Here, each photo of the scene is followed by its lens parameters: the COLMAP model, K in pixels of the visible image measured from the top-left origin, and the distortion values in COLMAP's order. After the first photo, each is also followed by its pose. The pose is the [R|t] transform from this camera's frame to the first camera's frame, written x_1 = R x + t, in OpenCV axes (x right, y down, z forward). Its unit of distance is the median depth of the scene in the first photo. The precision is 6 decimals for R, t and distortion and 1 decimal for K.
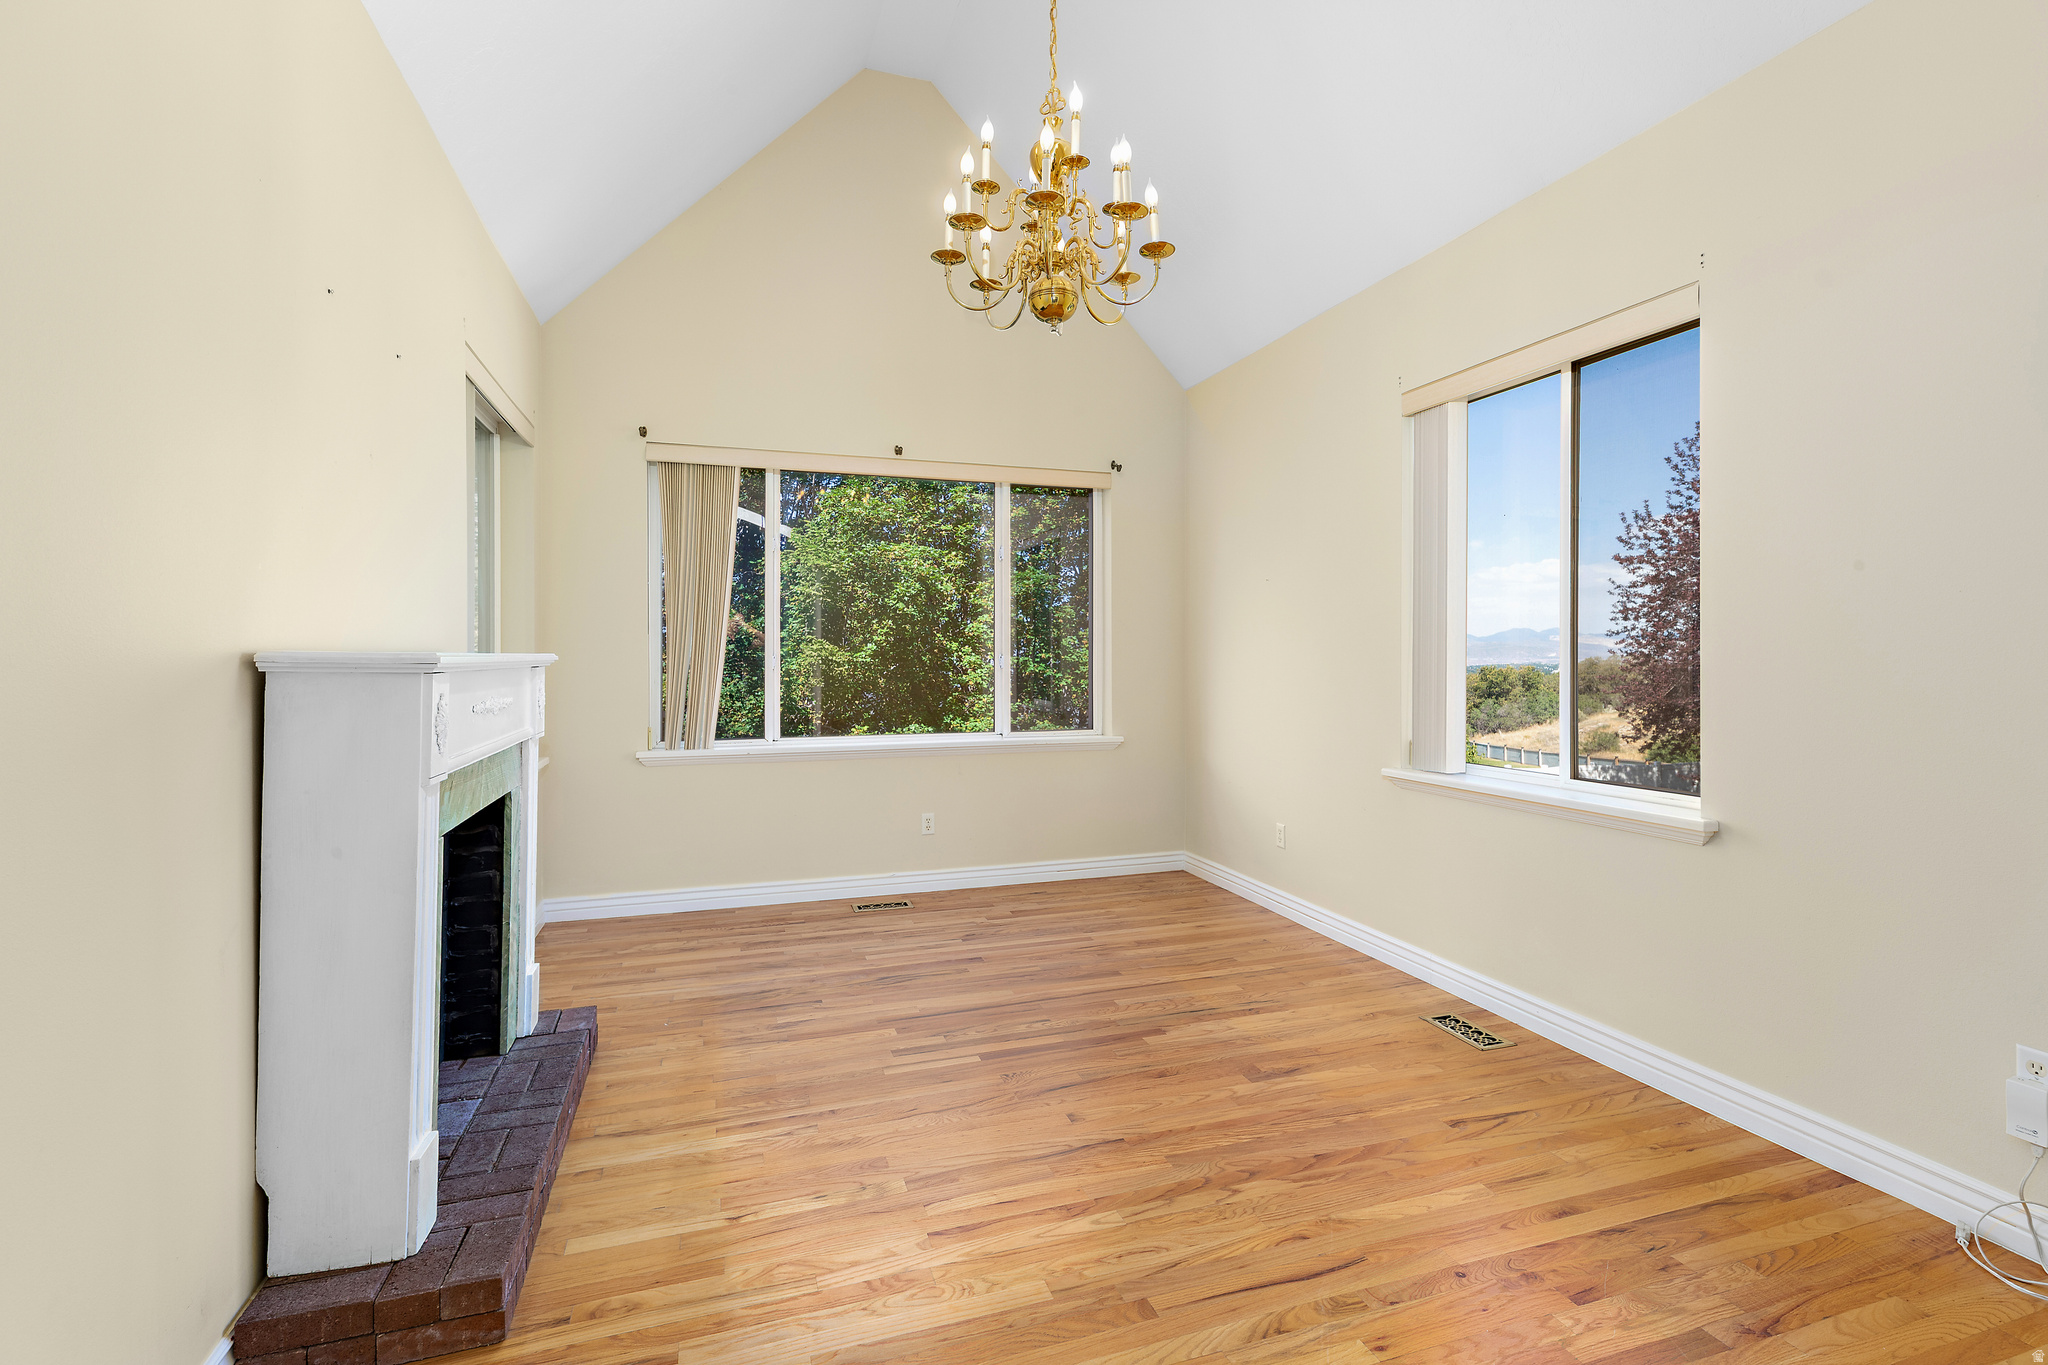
lens RADIAL K [[948.9, 0, 1021.1], [0, 948.9, 664.5], [0, 0, 1]] dist [0.012335, -0.001679]
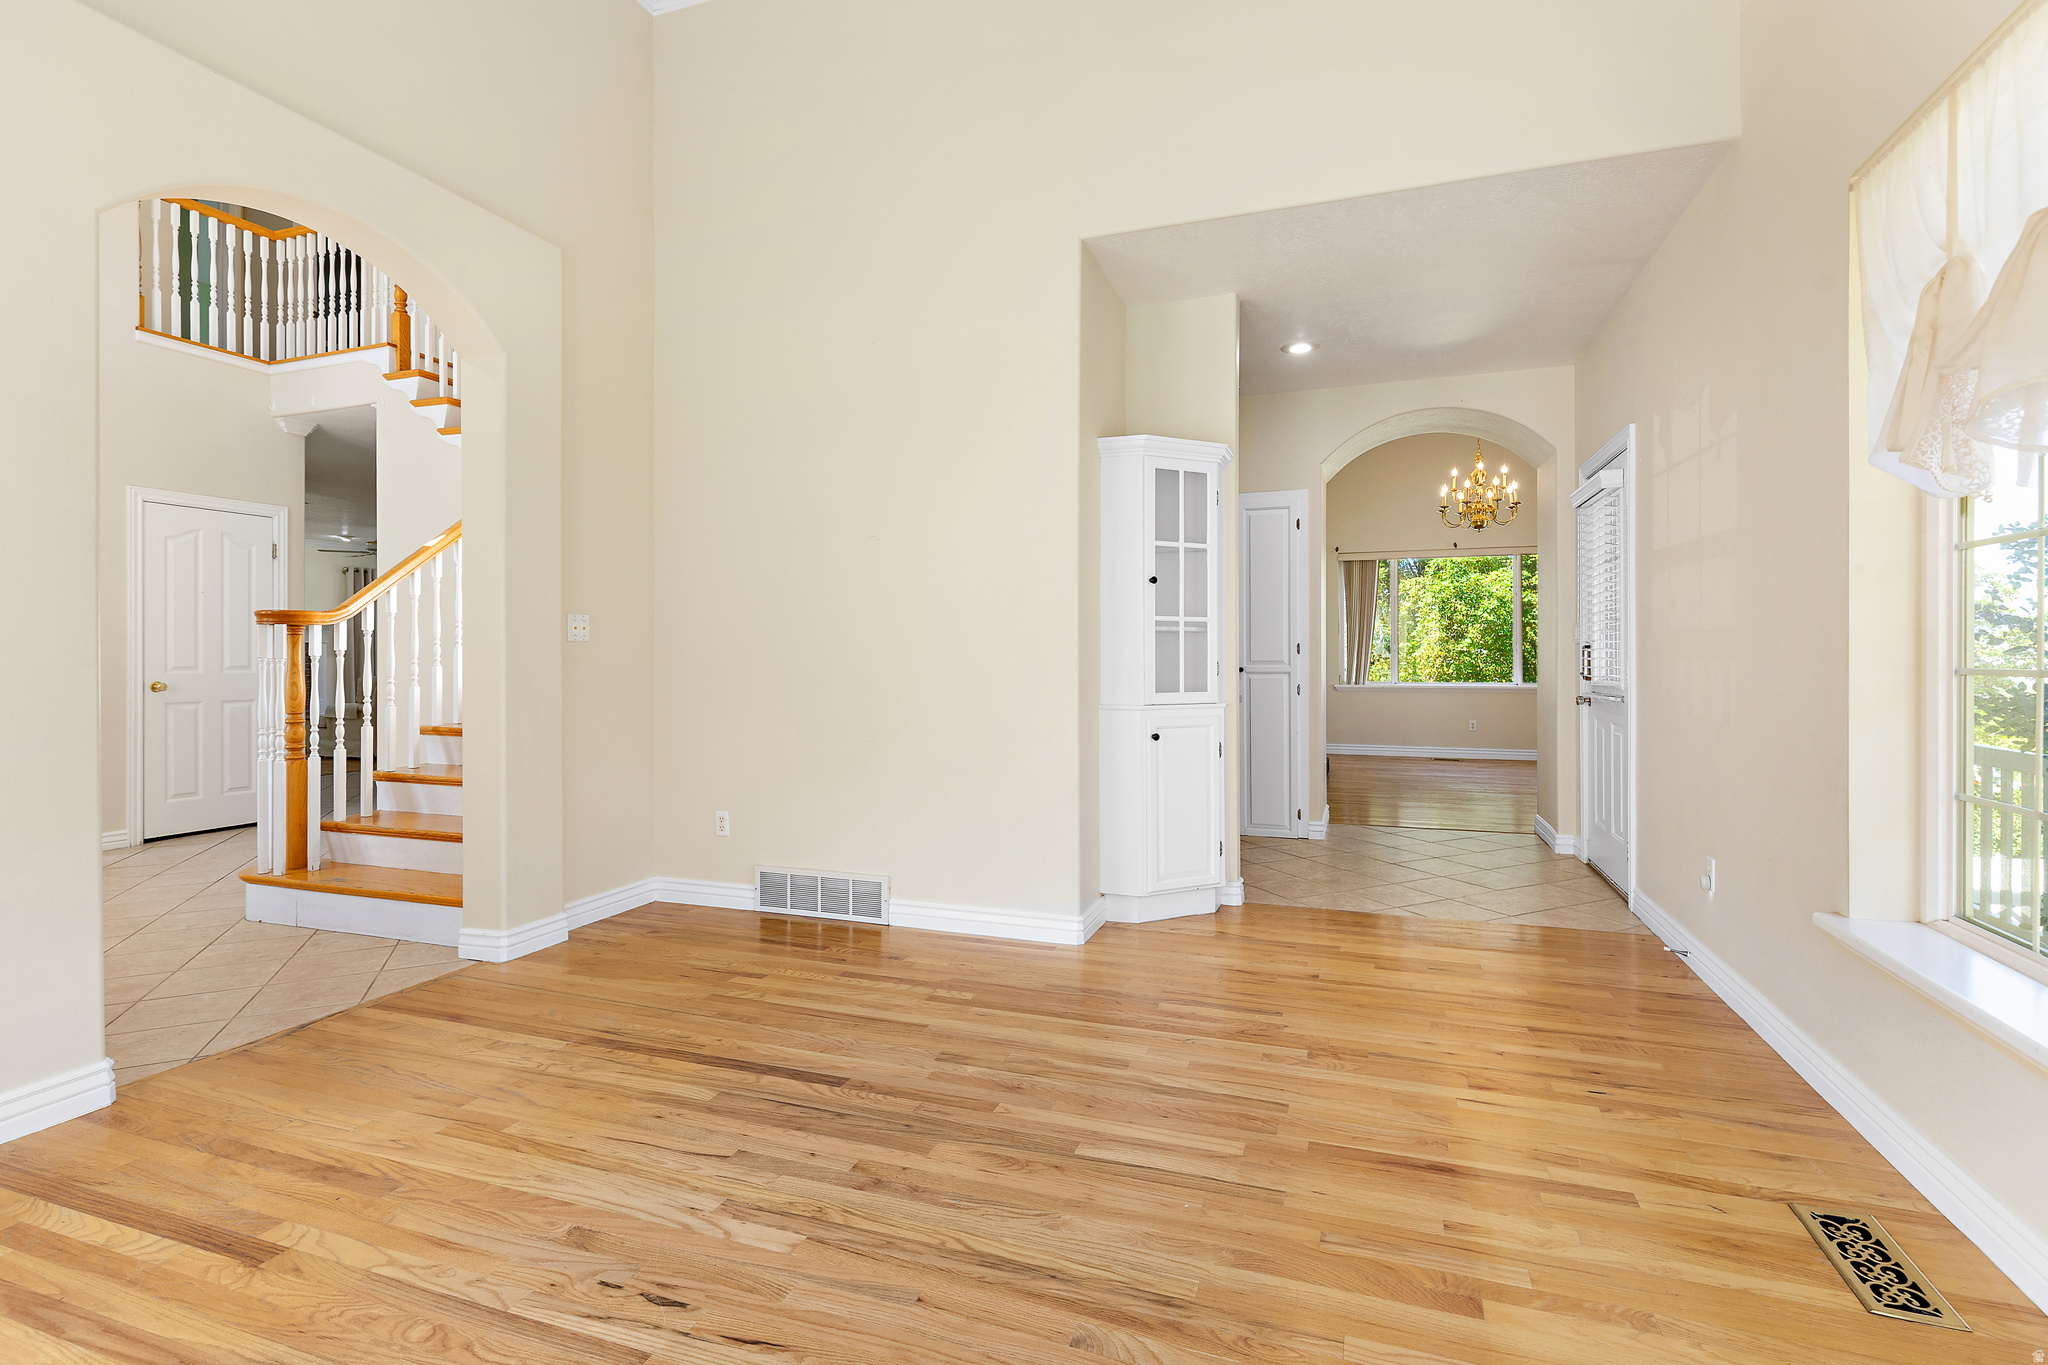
lens RADIAL K [[948.9, 0, 1050.8], [0, 948.9, 652.0], [0, 0, 1]] dist [0.012335, -0.001679]
pose [[0.800224, -0.009215, -0.599630, 0.253149], [0.002839, 0.999929, -0.011578, 0.018091], [0.599694, 0.007563, 0.800194, -0.745703]]
